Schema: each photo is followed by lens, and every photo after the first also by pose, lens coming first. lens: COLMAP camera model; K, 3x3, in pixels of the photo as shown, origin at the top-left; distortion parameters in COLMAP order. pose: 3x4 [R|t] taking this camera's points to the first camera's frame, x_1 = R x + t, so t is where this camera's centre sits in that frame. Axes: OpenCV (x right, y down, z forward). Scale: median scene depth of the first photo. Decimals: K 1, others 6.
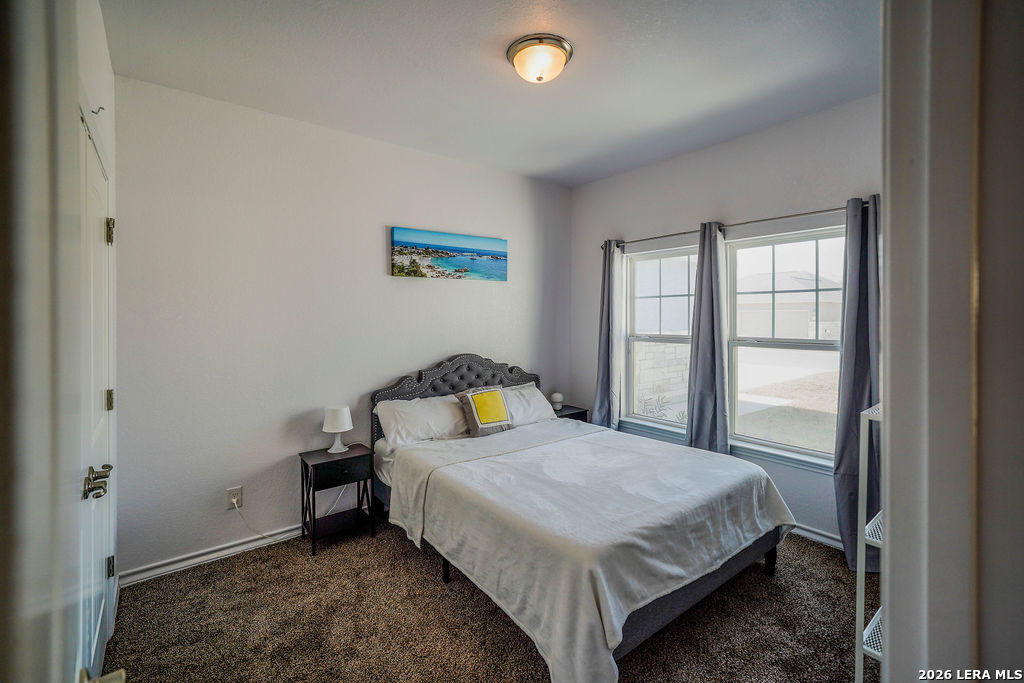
lens RADIAL K [[447.7, 0, 512.1], [0, 447.7, 319.2], [0, 0, 1]] dist [0.000270, 0.000006]
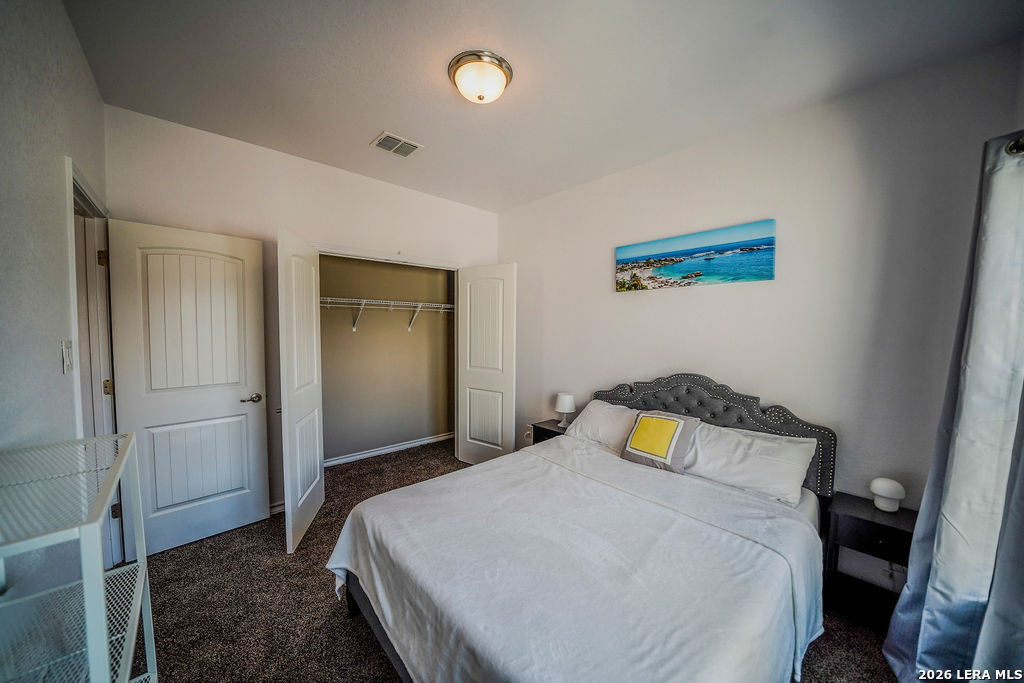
lens RADIAL K [[360.4, 0, 512.0], [0, 360.4, 339.8], [0, 0, 1]] dist [0.011856, 0.000241]
pose [[0.080422, 0.041781, -0.995885, 0.584597], [-0.021771, 0.998956, 0.040152, -0.007842], [0.996523, 0.018453, 0.081248, 0.640270]]
